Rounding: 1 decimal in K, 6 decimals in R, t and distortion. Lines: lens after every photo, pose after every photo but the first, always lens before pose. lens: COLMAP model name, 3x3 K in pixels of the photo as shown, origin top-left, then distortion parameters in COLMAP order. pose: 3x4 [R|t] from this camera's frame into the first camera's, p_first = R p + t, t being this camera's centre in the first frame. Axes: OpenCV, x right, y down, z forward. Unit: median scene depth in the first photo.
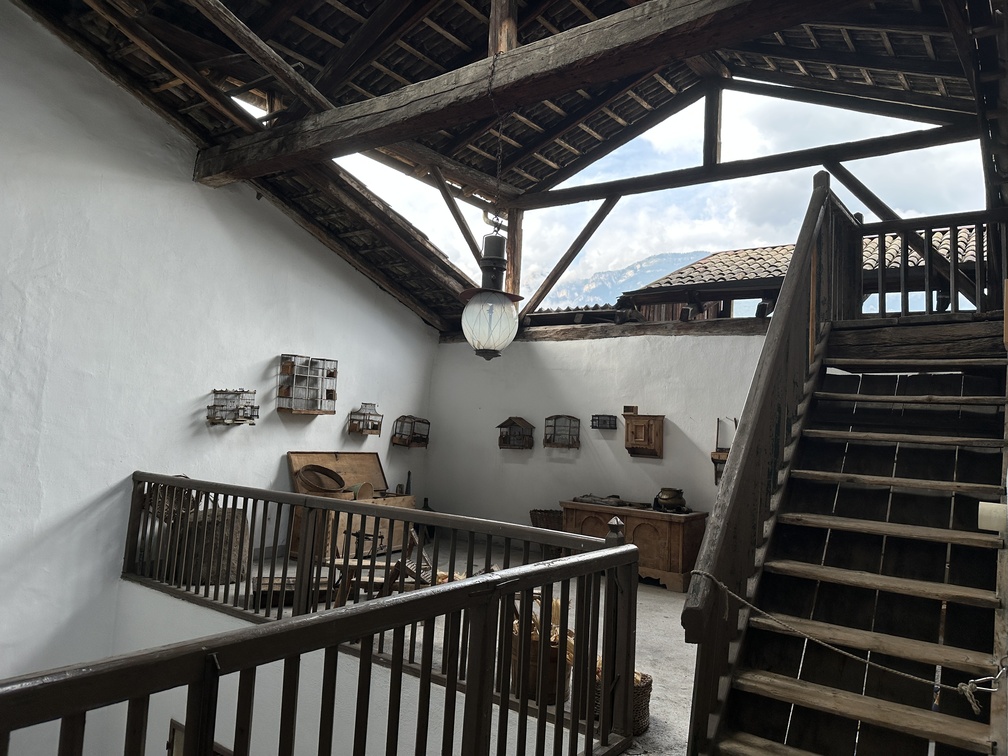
lens RADIAL K [[704.9, 0, 504.0], [0, 704.9, 378.0], [0, 0, 1]] dist [0.135483, -0.250400]
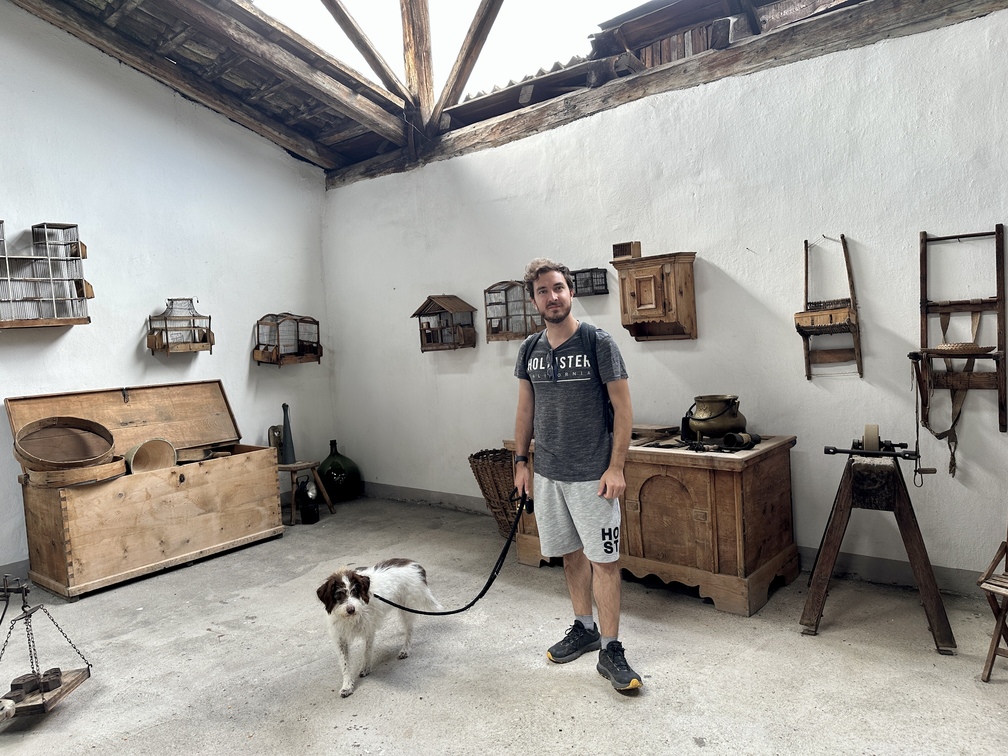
lens RADIAL K [[704.9, 0, 504.0], [0, 704.9, 378.0], [0, 0, 1]] dist [0.135483, -0.250400]
pose [[0.988541, -0.103010, -0.110347, 0.131843], [0.117595, 0.983834, 0.135059, 0.053125], [0.094651, -0.146488, 0.984674, 0.452096]]
